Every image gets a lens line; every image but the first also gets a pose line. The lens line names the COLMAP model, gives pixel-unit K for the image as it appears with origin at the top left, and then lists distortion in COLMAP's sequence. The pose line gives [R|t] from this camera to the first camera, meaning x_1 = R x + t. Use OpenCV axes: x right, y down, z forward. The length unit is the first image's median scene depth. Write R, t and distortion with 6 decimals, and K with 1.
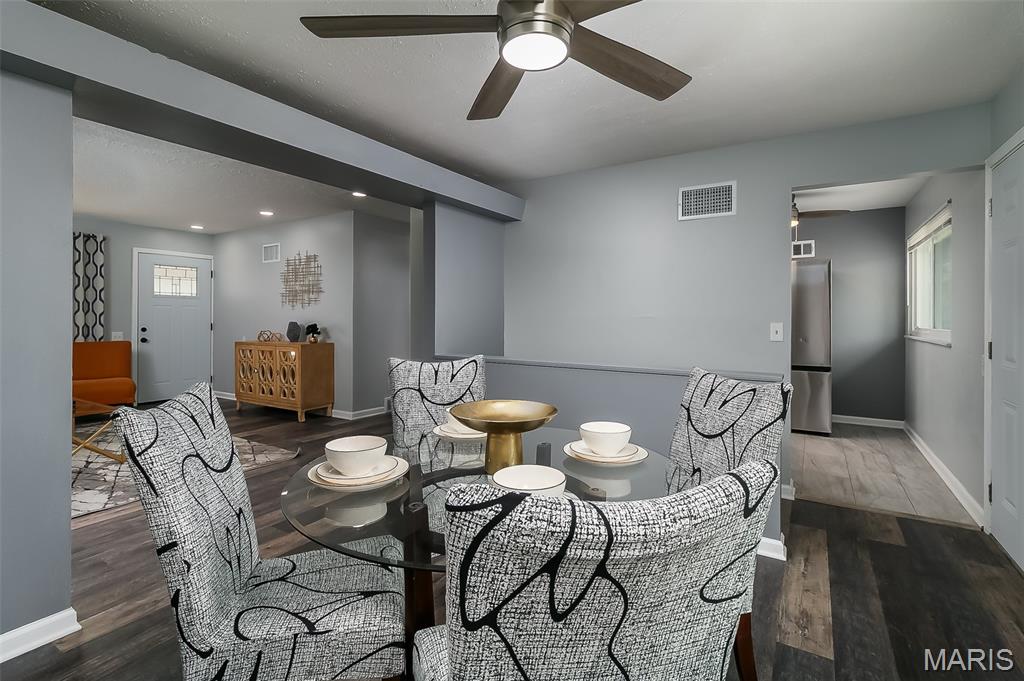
lens RADIAL K [[473.4, 0, 513.8], [0, 473.4, 316.2], [0, 0, 1]] dist [0.000895, 0.000182]
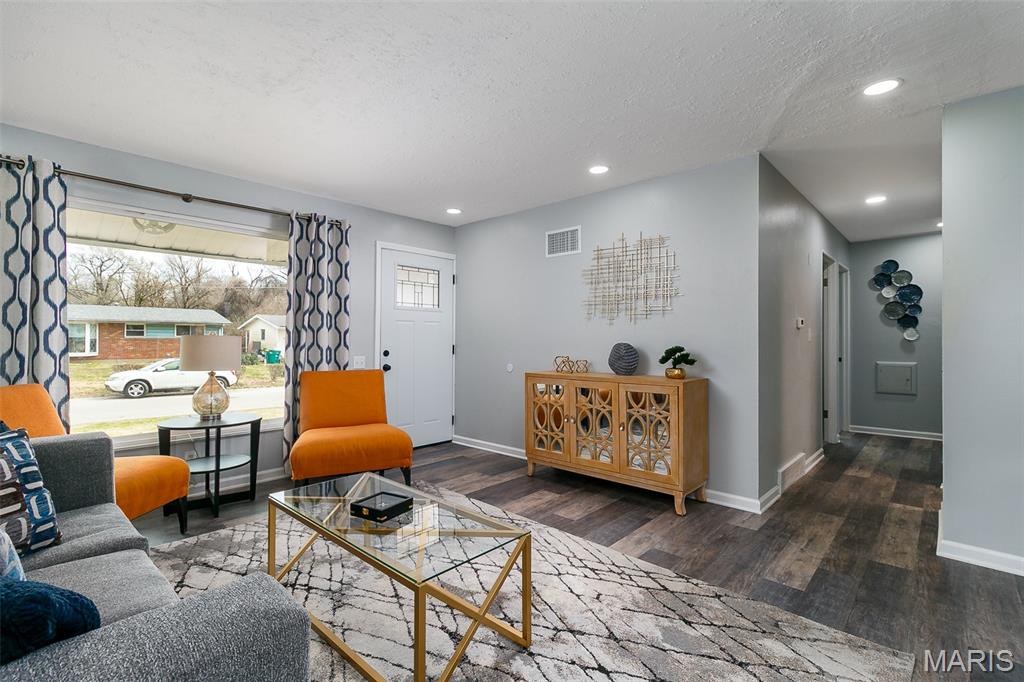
lens RADIAL K [[468.6, 0, 519.9], [0, 468.6, 335.4], [0, 0, 1]] dist [0.001092, -0.000197]
pose [[0.984155, 0.000254, -0.177311, -0.488880], [-0.001462, 0.999977, -0.006679, 0.005592], [0.177305, 0.006832, 0.984132, 0.350553]]
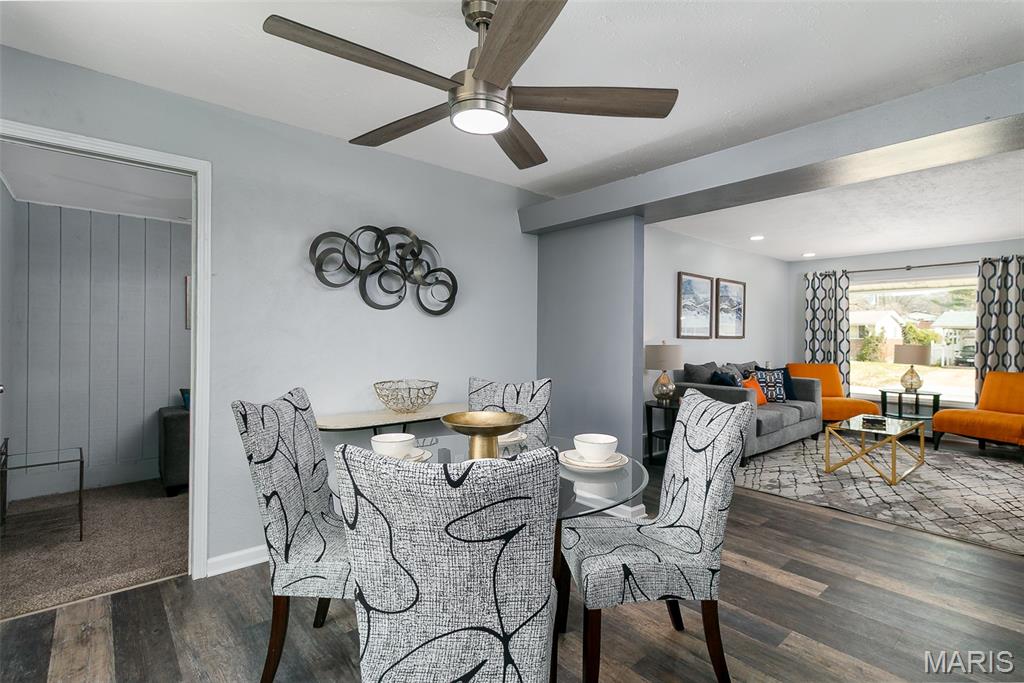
lens RADIAL K [[485.3, 0, 511.9], [0, 485.3, 336.2], [0, 0, 1]] dist [0.005330, 0.000814]
pose [[-0.295338, -0.006303, -0.955372, 0.292819], [-0.009704, 0.999946, -0.003597, -0.003752], [0.955344, 0.008209, -0.295383, 0.329418]]
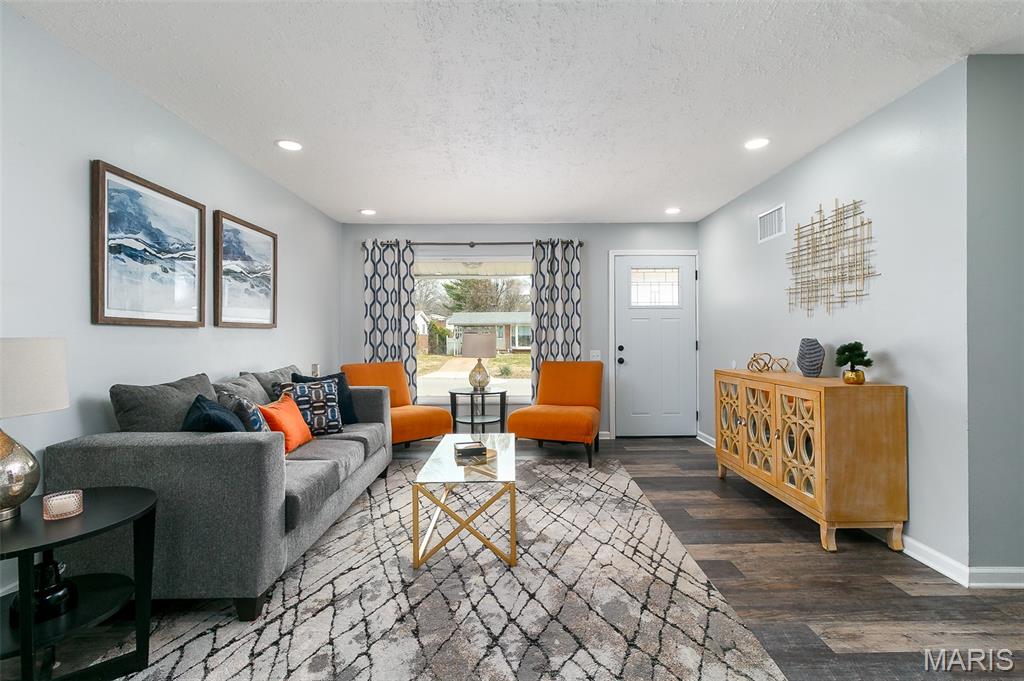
lens RADIAL K [[476.8, 0, 519.8], [0, 476.8, 336.9], [0, 0, 1]] dist [0.001779, 0.000484]
pose [[0.544215, -0.004329, -0.838935, -0.192317], [0.009225, 0.999957, 0.000825, 0.006693], [0.838895, -0.008188, 0.544231, 0.432574]]
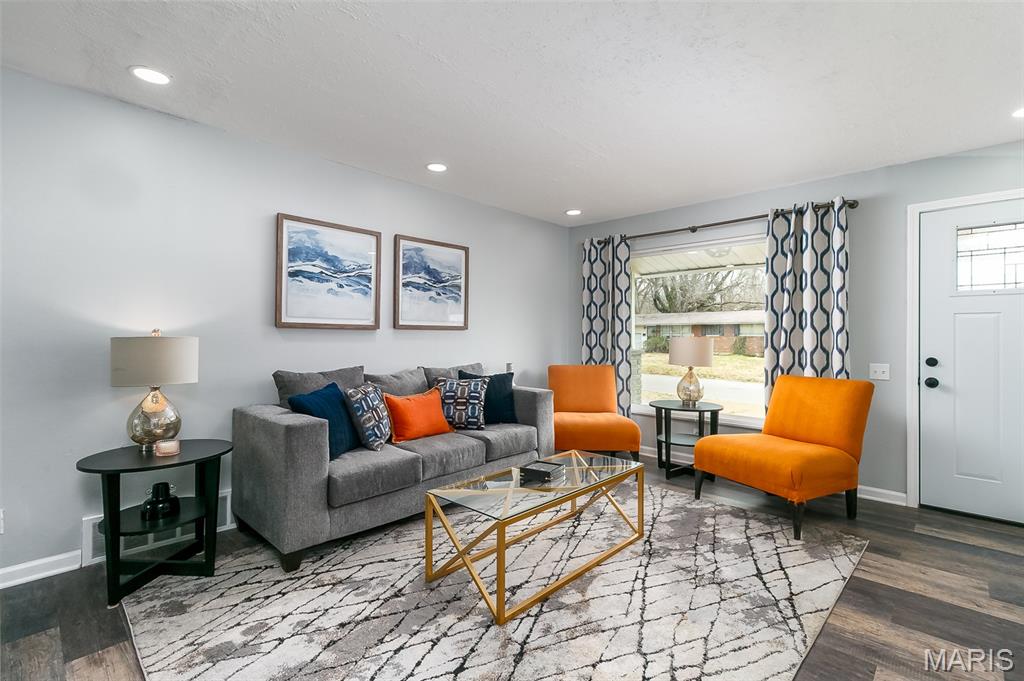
lens RADIAL K [[468.6, 0, 519.9], [0, 468.6, 334.9], [0, 0, 1]] dist [0.001092, -0.000197]
pose [[-0.191223, -0.007802, -0.981516, -0.221686], [-0.003975, 0.999966, -0.007174, 0.005049], [0.981539, 0.002530, -0.191248, 0.722285]]
